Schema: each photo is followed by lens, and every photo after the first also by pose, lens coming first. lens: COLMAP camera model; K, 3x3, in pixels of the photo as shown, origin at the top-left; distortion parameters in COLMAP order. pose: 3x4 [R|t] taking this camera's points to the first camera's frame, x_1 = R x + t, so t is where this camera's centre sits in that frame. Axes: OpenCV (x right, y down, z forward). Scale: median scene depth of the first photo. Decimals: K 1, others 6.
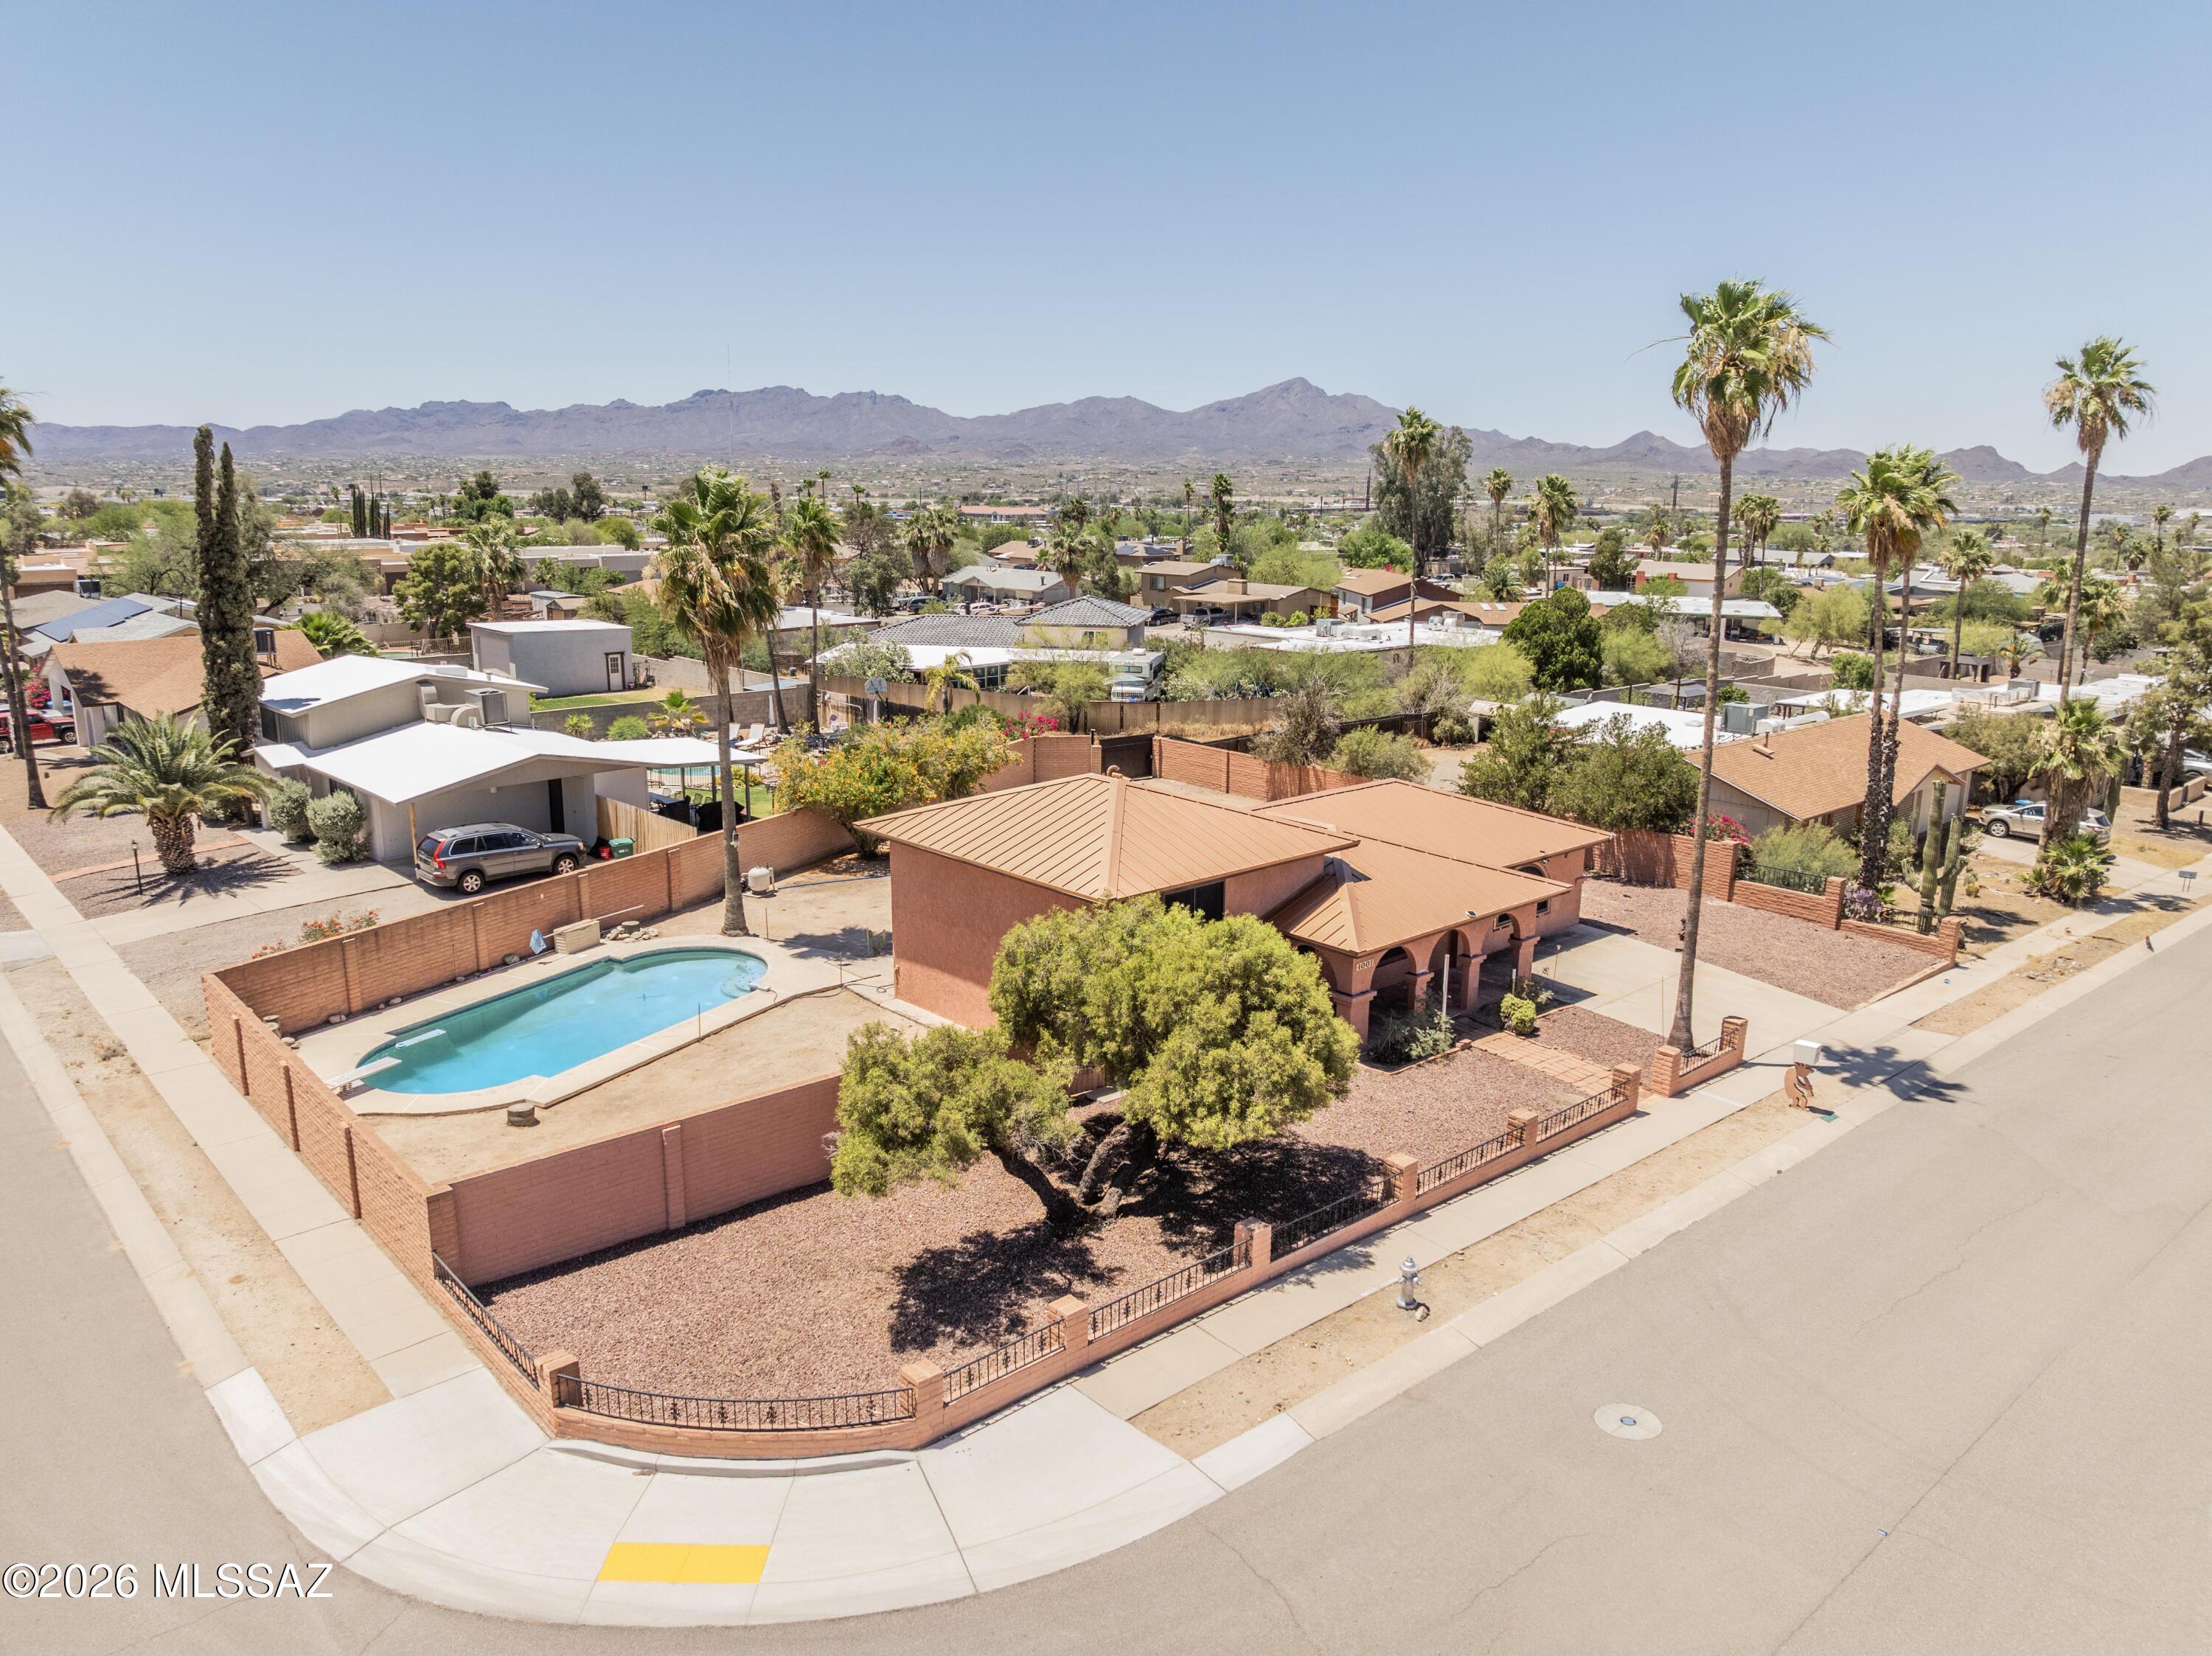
lens RADIAL K [[1562.5, 0, 1106.0], [0, 1562.5, 828.0], [0, 0, 1]] dist [-0.034480, -0.003310]
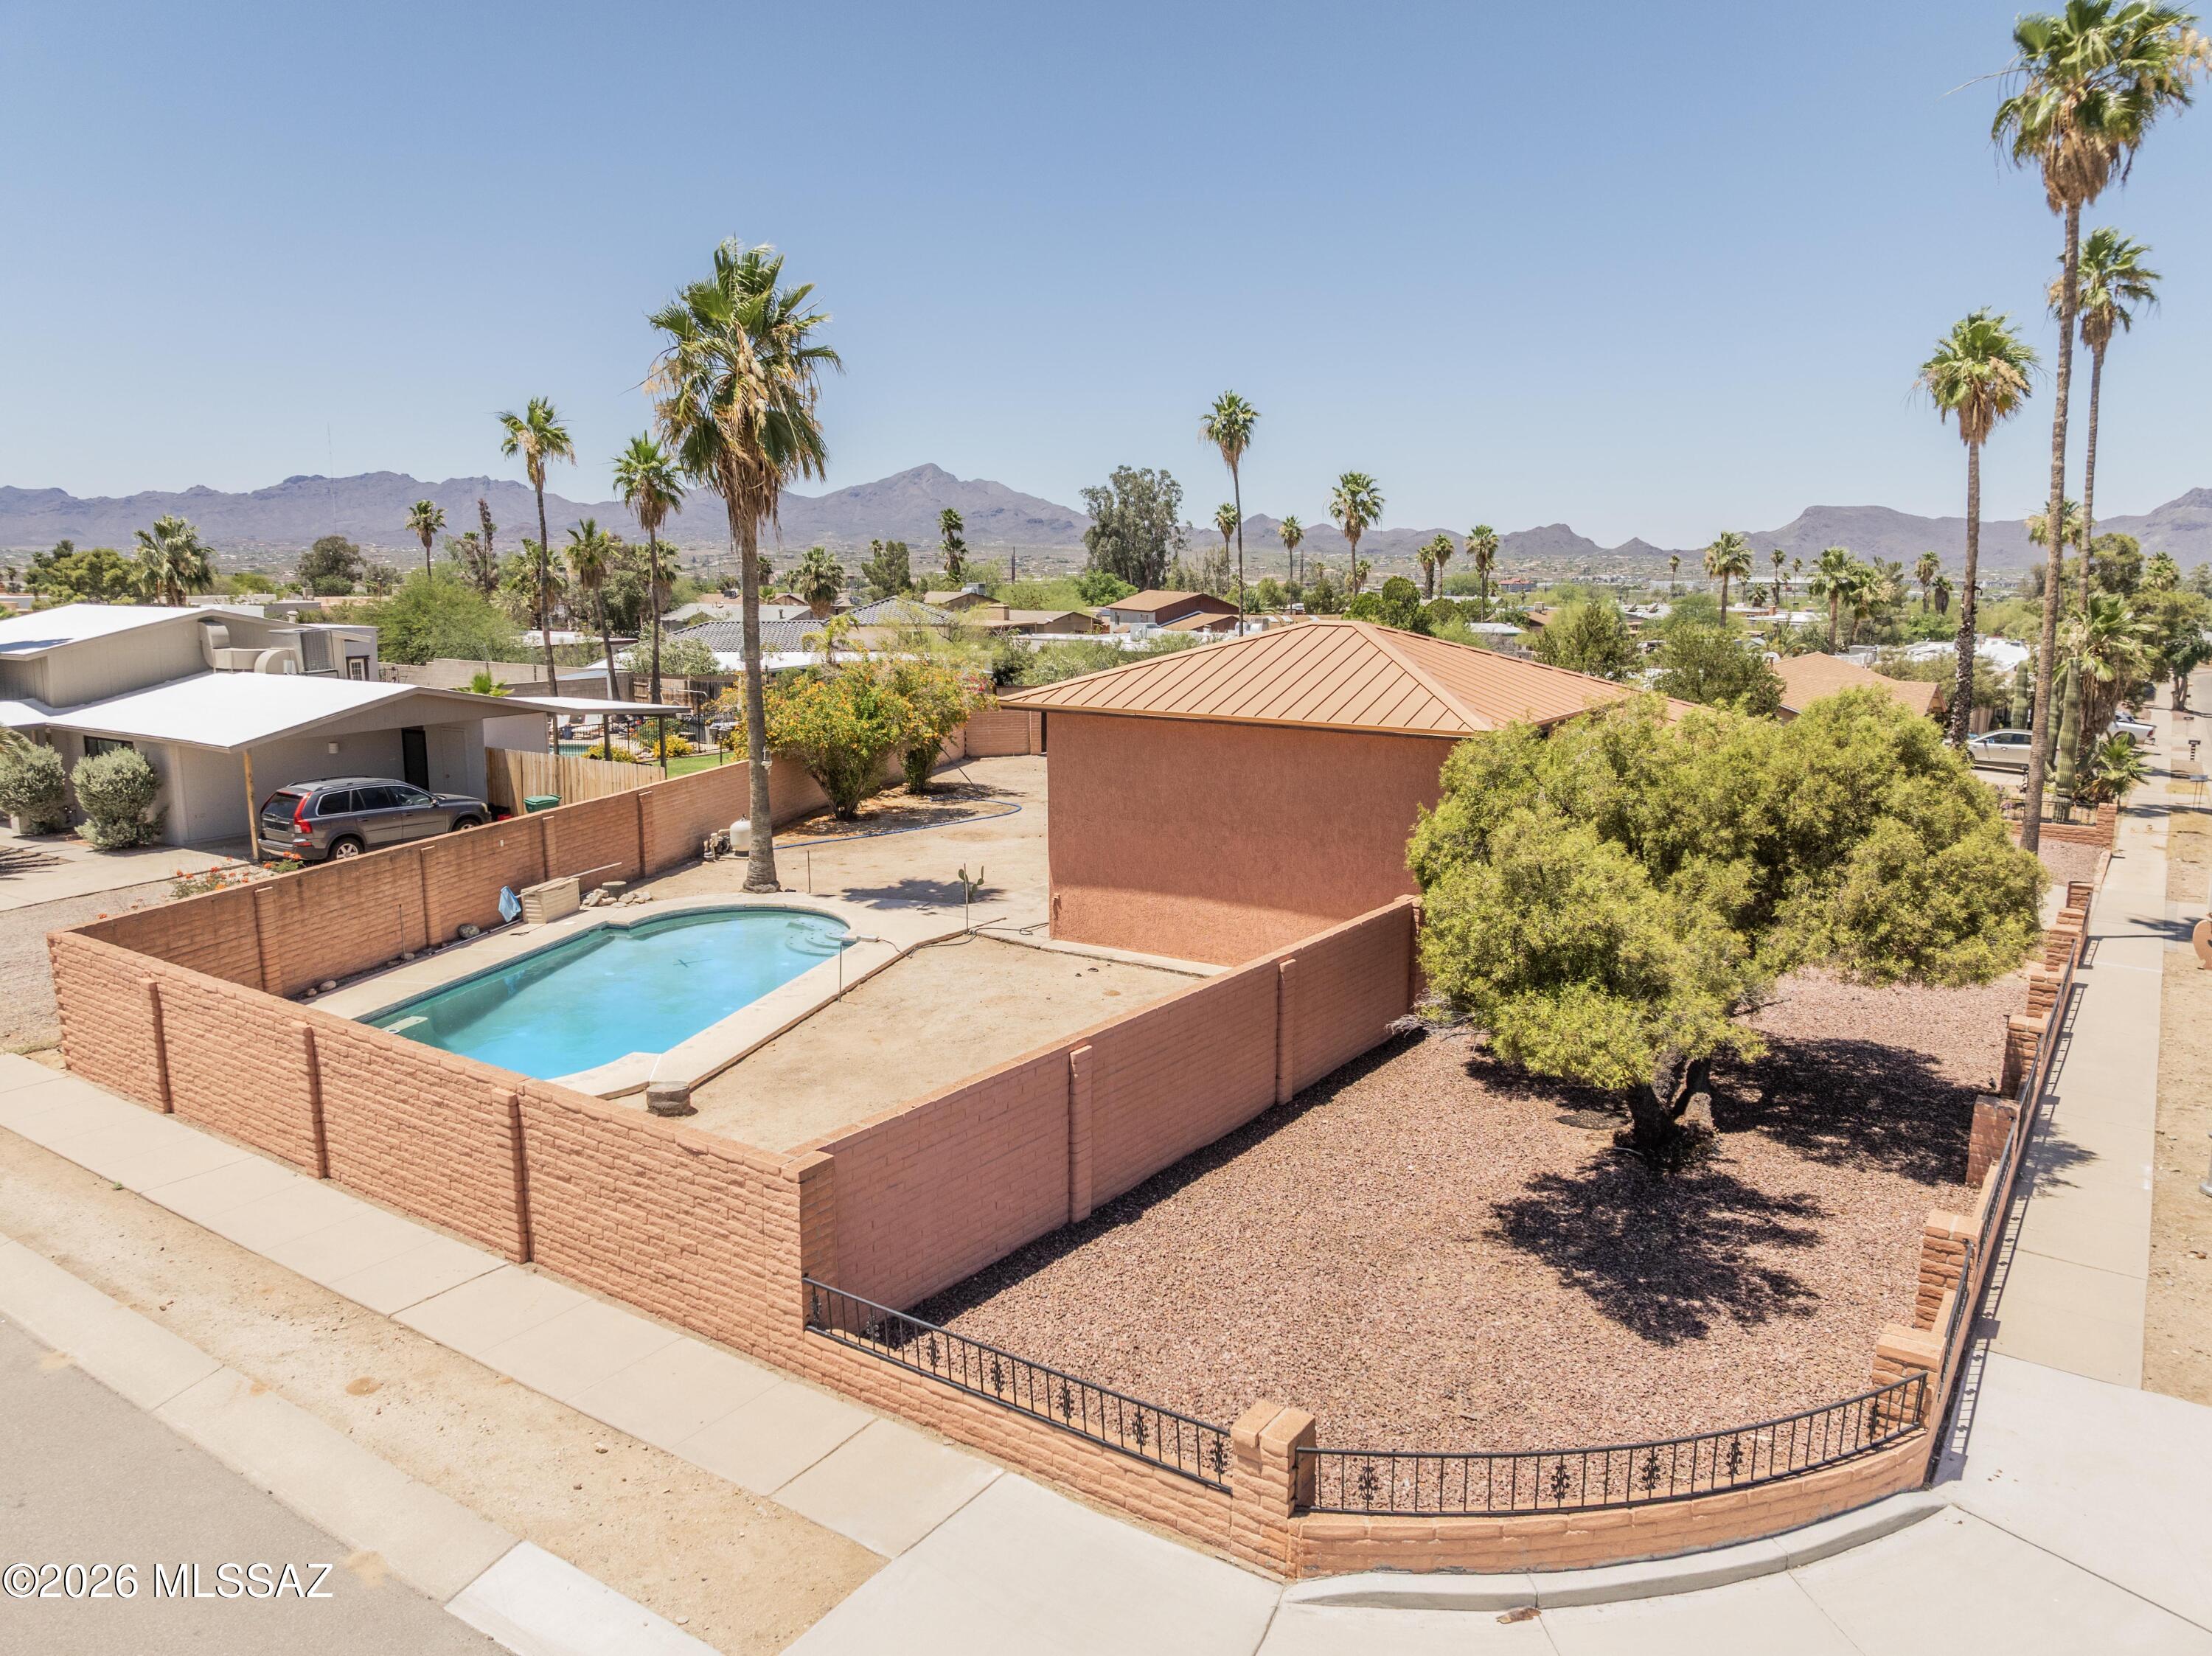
lens RADIAL K [[1562.5, 0, 1106.0], [0, 1562.5, 828.0], [0, 0, 1]] dist [-0.034480, -0.003310]
pose [[0.973729, -0.045902, 0.223034, -0.264372], [0.057598, 0.997270, -0.046217, 0.089183], [-0.220304, 0.057849, 0.973714, 0.264761]]
